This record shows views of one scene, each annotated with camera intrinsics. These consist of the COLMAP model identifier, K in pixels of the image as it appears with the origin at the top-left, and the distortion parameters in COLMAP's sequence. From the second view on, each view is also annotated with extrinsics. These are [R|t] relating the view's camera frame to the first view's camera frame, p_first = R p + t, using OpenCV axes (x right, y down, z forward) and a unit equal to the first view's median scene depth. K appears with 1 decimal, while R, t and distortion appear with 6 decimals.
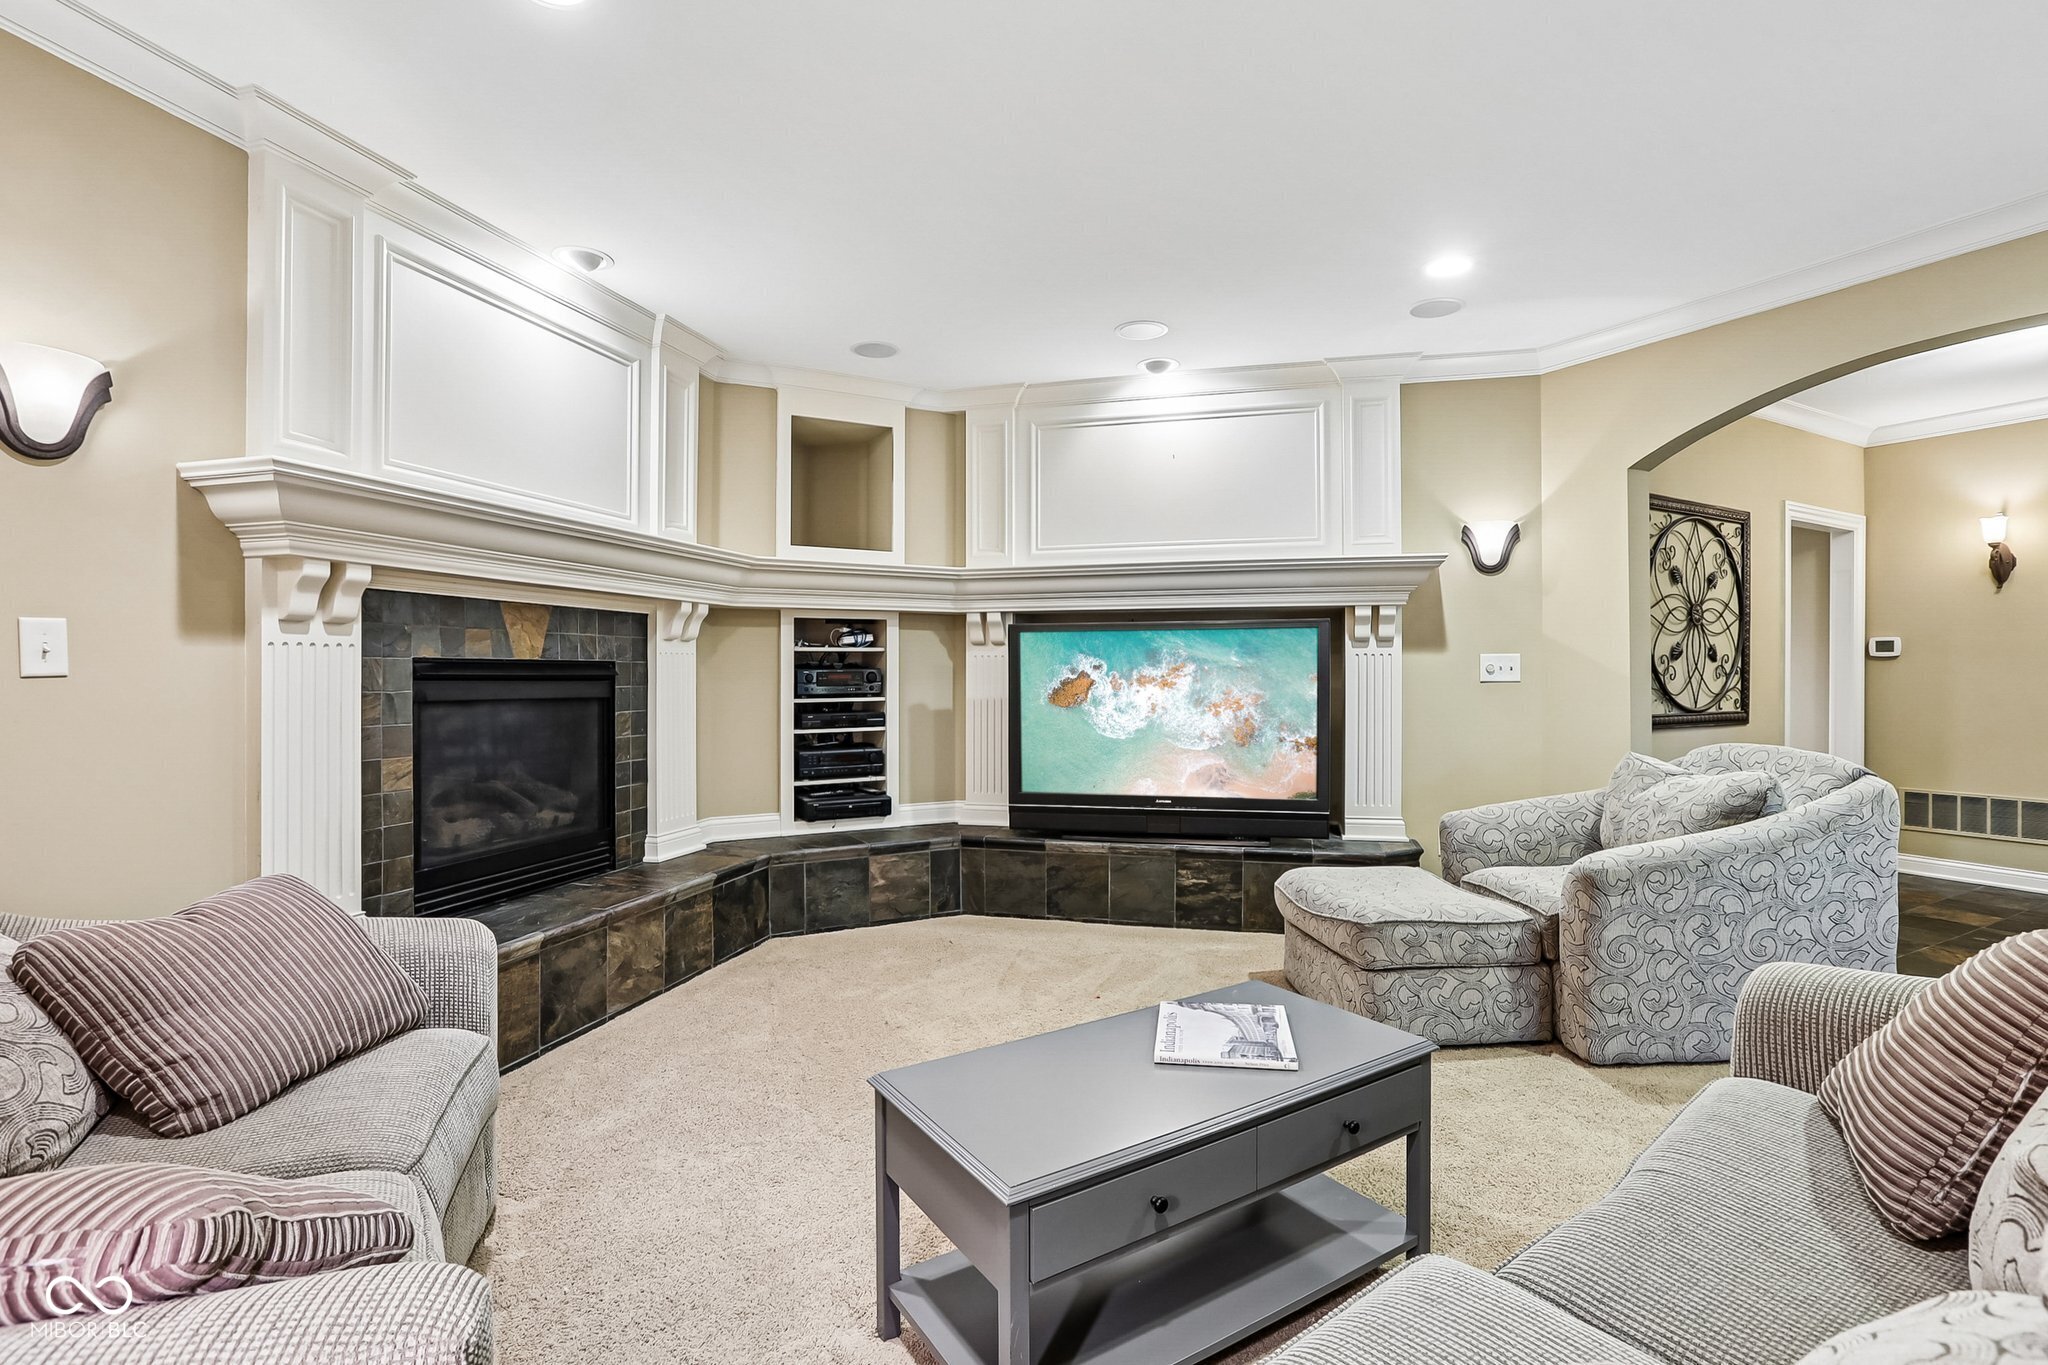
lens RADIAL K [[949.9, 0, 1024.0], [0, 949.9, 682.5], [0, 0, 1]] dist [-0.000707, 0.000201]
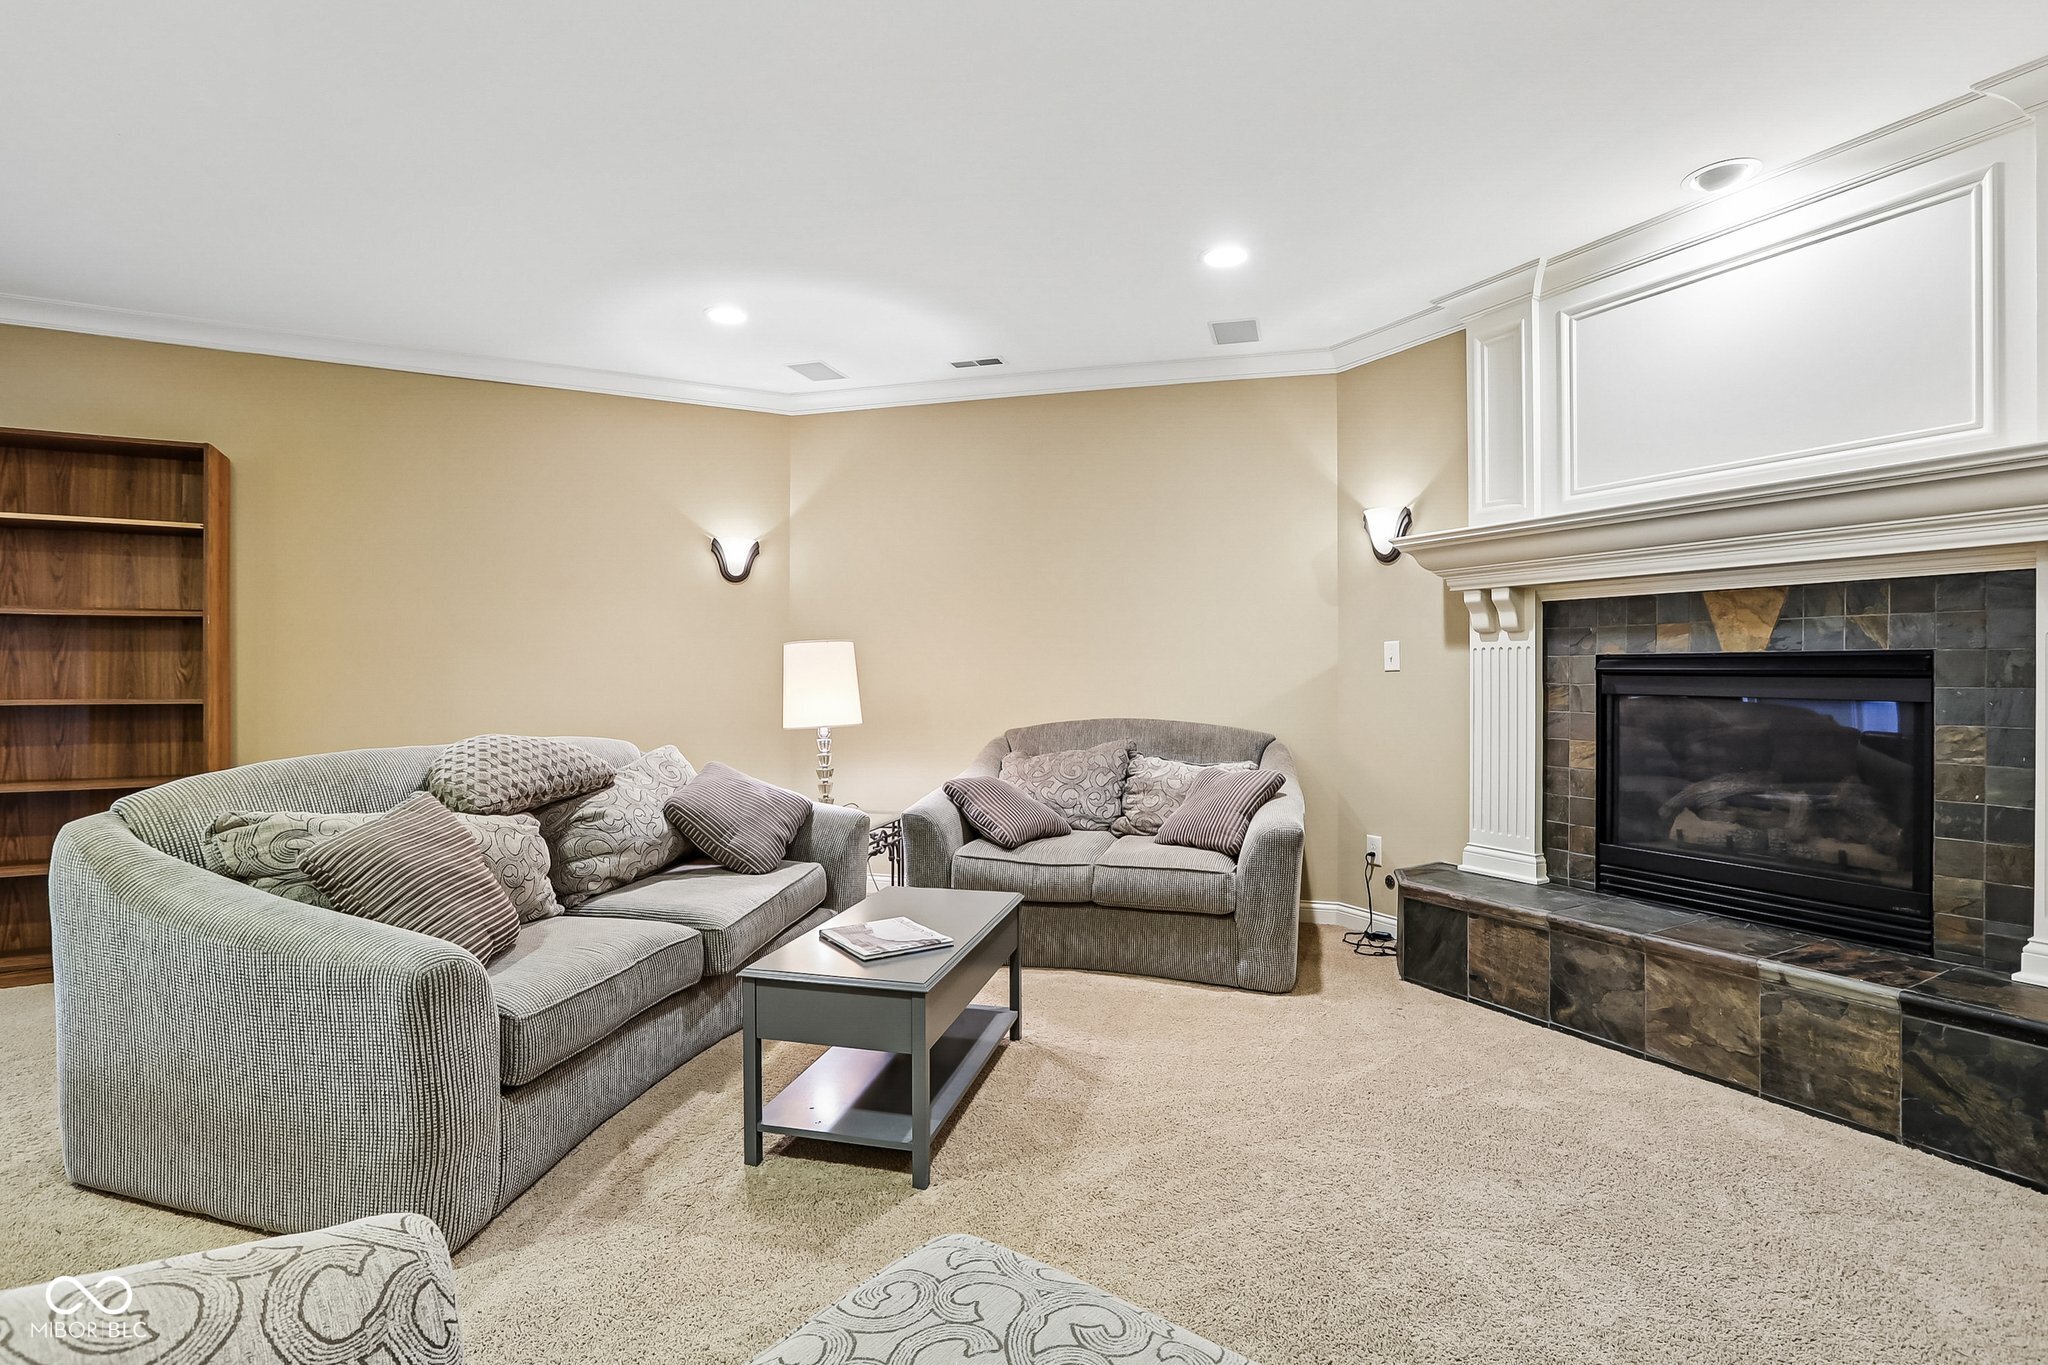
lens RADIAL K [[977.4, 0, 1031.0], [0, 977.4, 677.2], [0, 0, 1]] dist [-0.019760, 0.010713]
pose [[-0.695074, 0.011356, -0.718848, 0.488540], [-0.000763, 0.999863, 0.016532, -0.013504], [0.718937, 0.012039, -0.694971, 0.966754]]
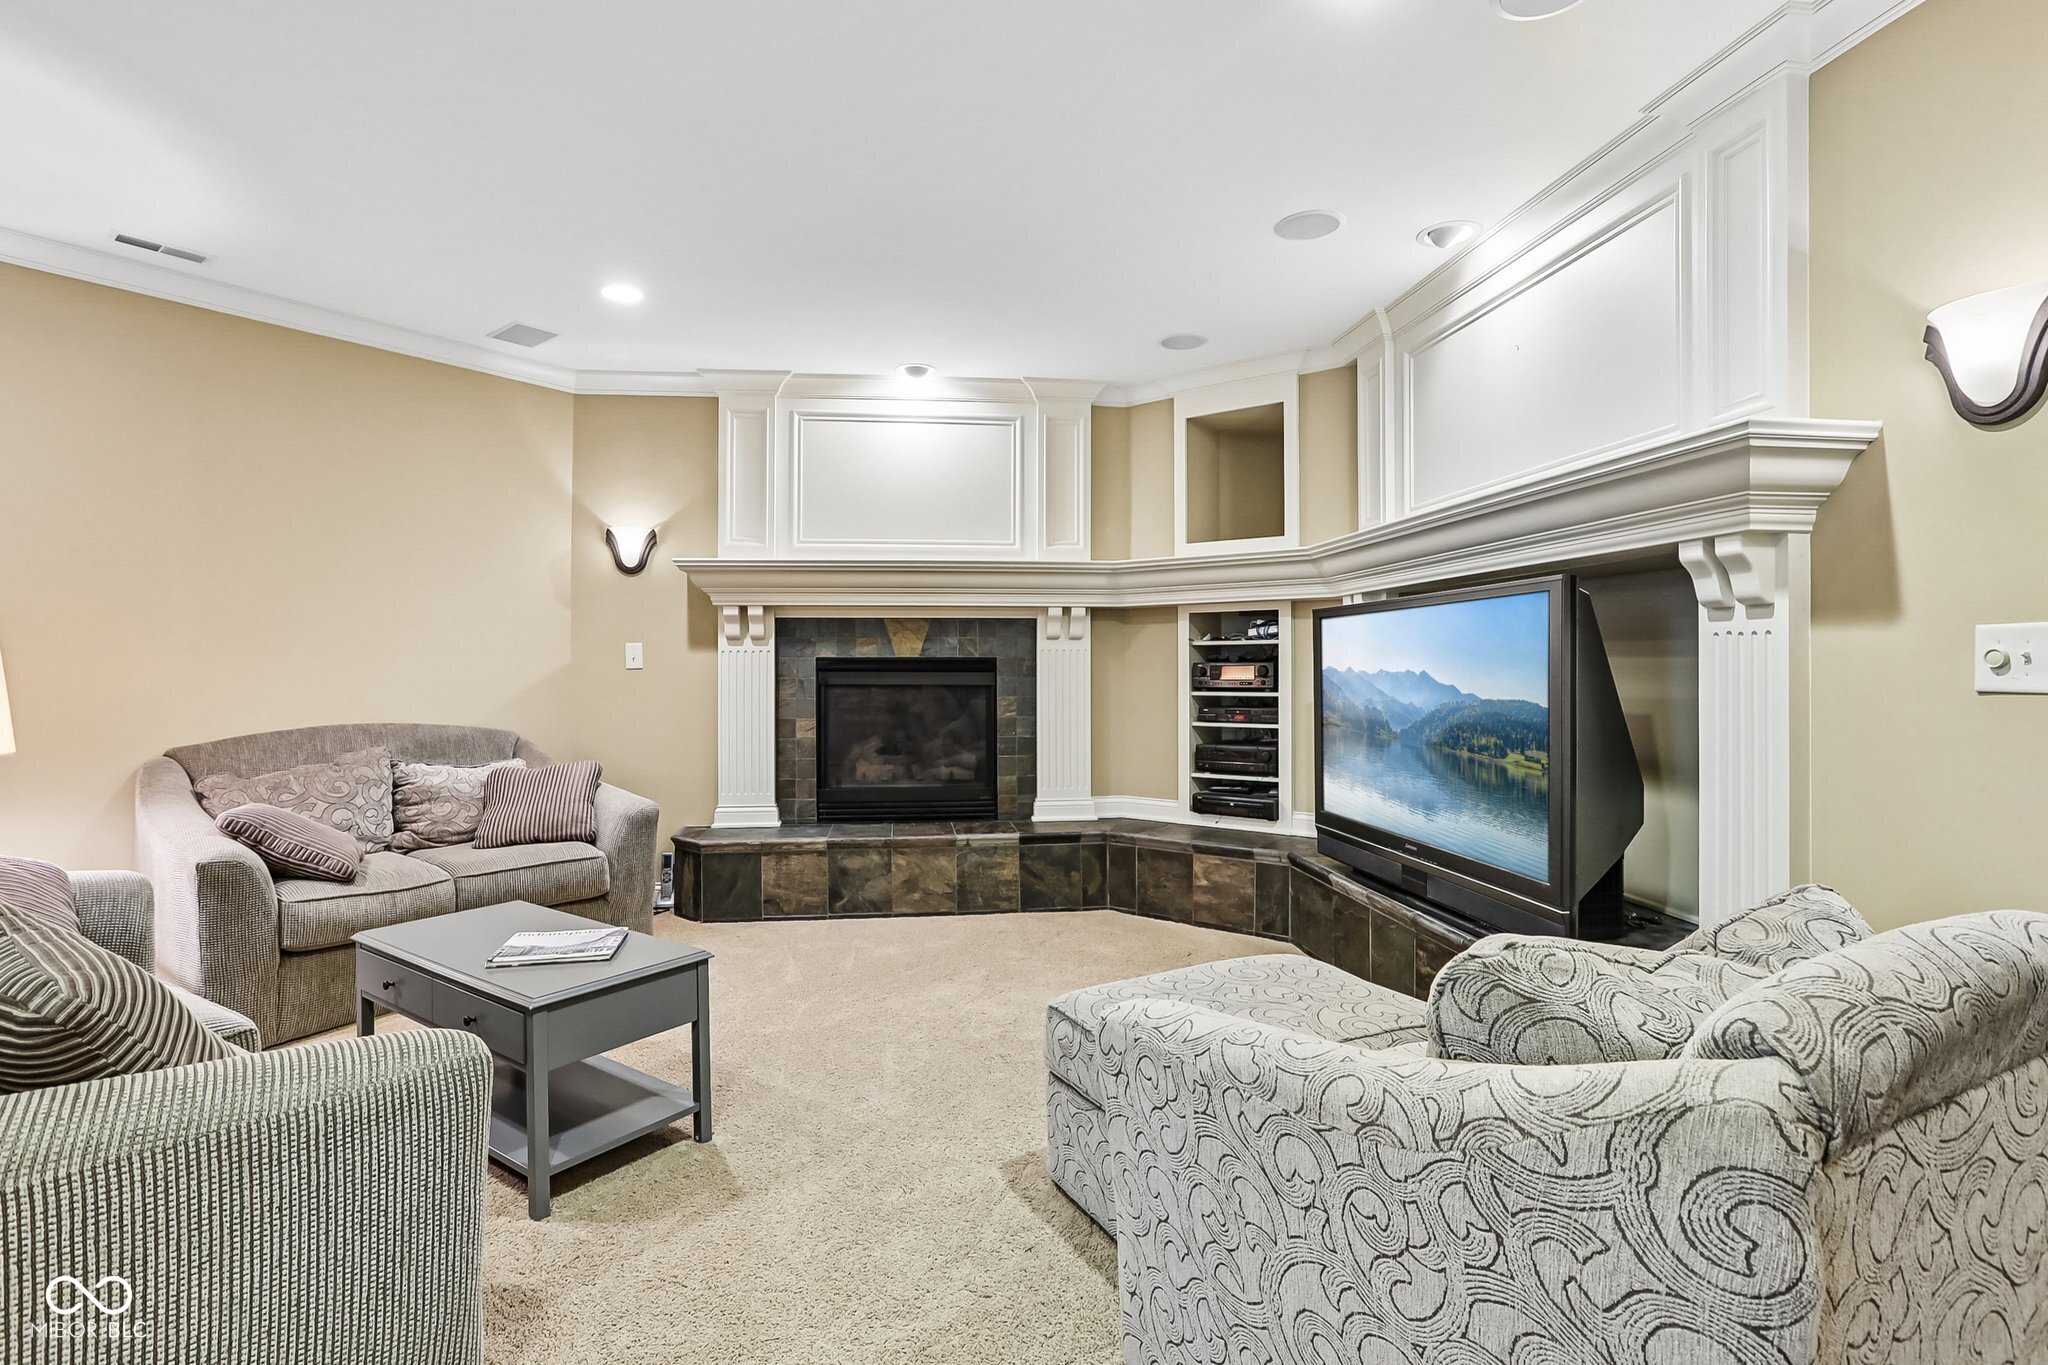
lens RADIAL K [[1012.7, 0, 1012.8], [0, 1012.7, 651.3], [0, 0, 1]] dist [-0.000225, 0.000299]
pose [[0.400719, -0.012791, -0.916112, 0.795701], [-0.007671, 0.999821, -0.017315, -0.007033], [0.916169, 0.013965, 0.400549, 0.446738]]
